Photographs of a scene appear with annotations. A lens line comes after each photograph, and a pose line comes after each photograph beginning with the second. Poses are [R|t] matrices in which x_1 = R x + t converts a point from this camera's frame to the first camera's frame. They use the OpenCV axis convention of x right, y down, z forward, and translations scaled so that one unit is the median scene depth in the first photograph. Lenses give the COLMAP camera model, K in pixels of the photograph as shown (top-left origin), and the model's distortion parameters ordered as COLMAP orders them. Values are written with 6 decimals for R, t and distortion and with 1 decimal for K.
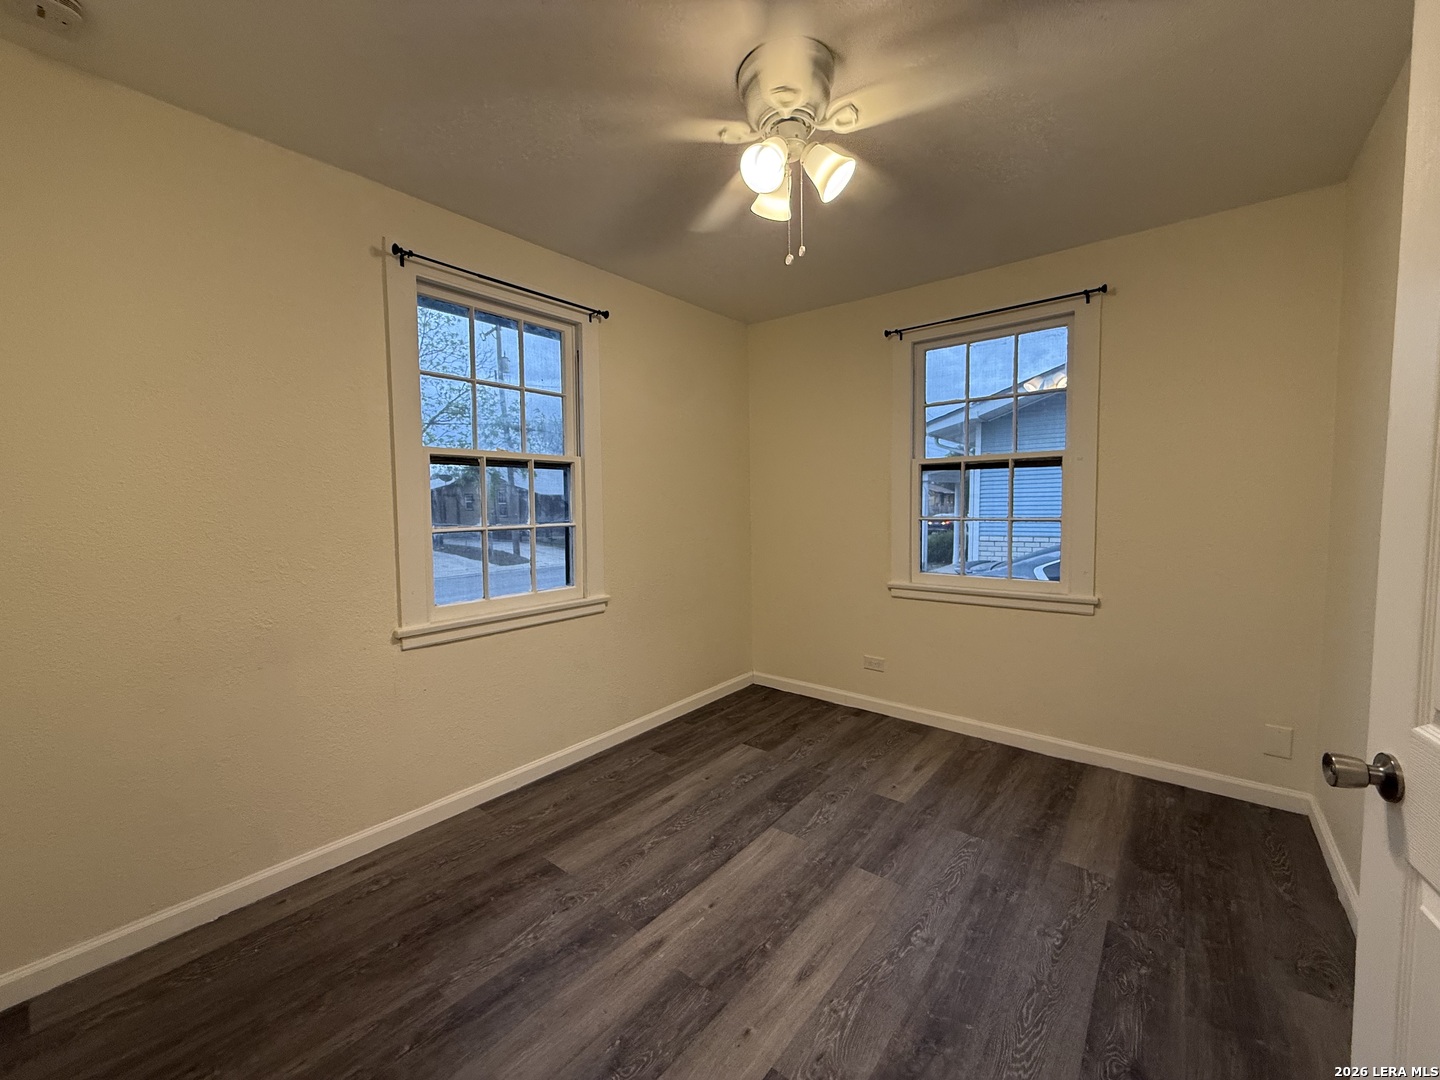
lens RADIAL K [[574.9, 0, 721.5], [0, 574.9, 539.4], [0, 0, 1]] dist [-0.001474, 0.000087]
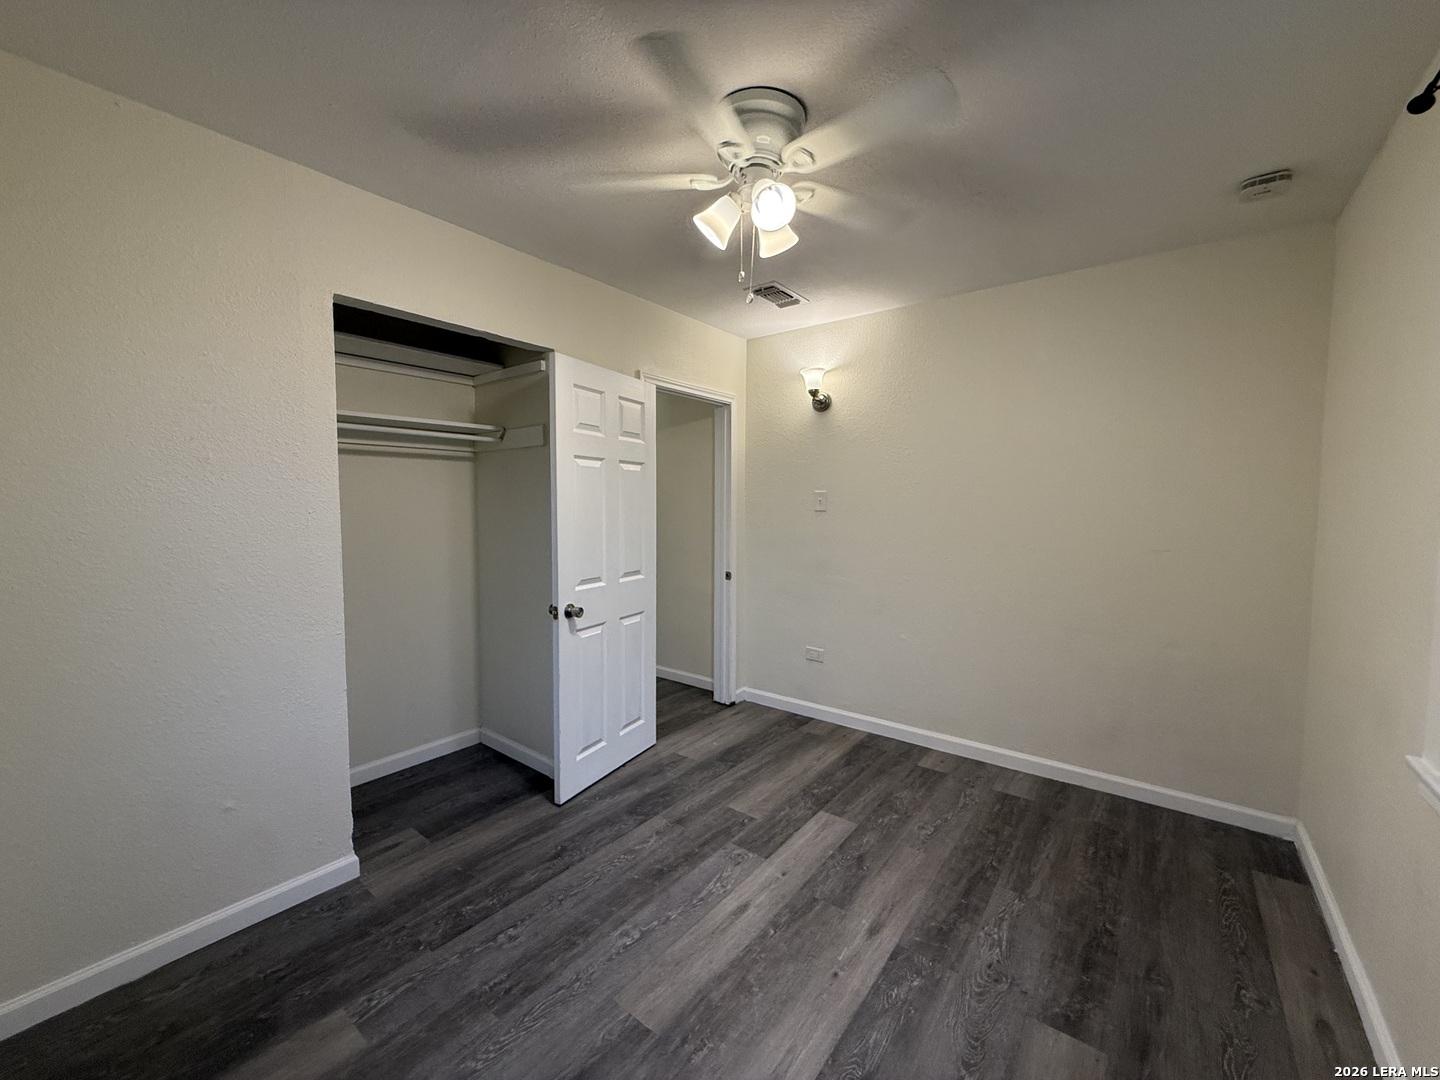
lens RADIAL K [[574.9, 0, 721.5], [0, 574.9, 539.4], [0, 0, 1]] dist [-0.001474, 0.000087]
pose [[-0.999769, 0.008481, -0.019736, 0.186059], [0.005926, 0.992003, 0.126076, -0.172088], [0.020648, 0.125930, -0.991824, 1.925974]]
